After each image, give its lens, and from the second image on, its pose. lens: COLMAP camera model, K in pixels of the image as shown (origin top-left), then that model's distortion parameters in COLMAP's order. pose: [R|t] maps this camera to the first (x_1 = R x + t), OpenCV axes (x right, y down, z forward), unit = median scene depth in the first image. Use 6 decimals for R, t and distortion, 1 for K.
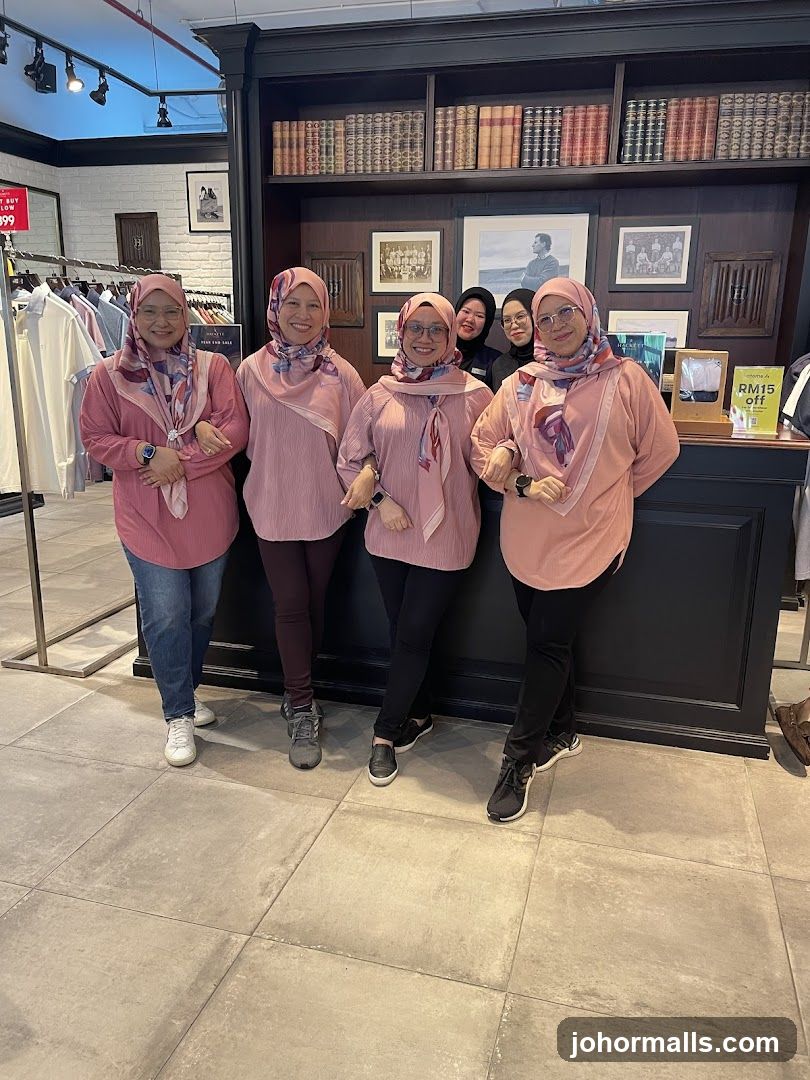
lens RADIAL K [[838.7, 0, 403.0], [0, 838.7, 533.6], [0, 0, 1]] dist [0.026812, 0.004628]
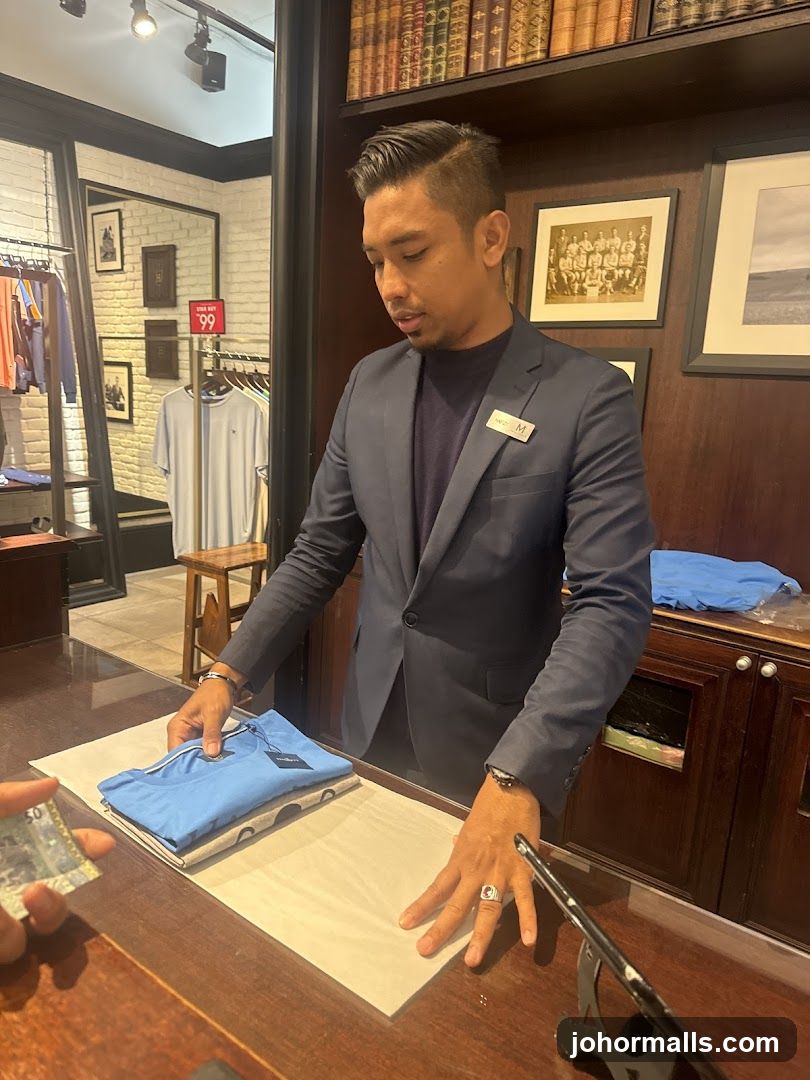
lens RADIAL K [[782.4, 0, 388.5], [0, 782.4, 551.9], [0, 0, 1]] dist [0.023999, -0.007090]
pose [[0.928333, 0.106003, -0.356315, 0.081460], [-0.115134, 0.993340, -0.004450, -0.140533], [0.353471, 0.045155, 0.934355, 0.554315]]
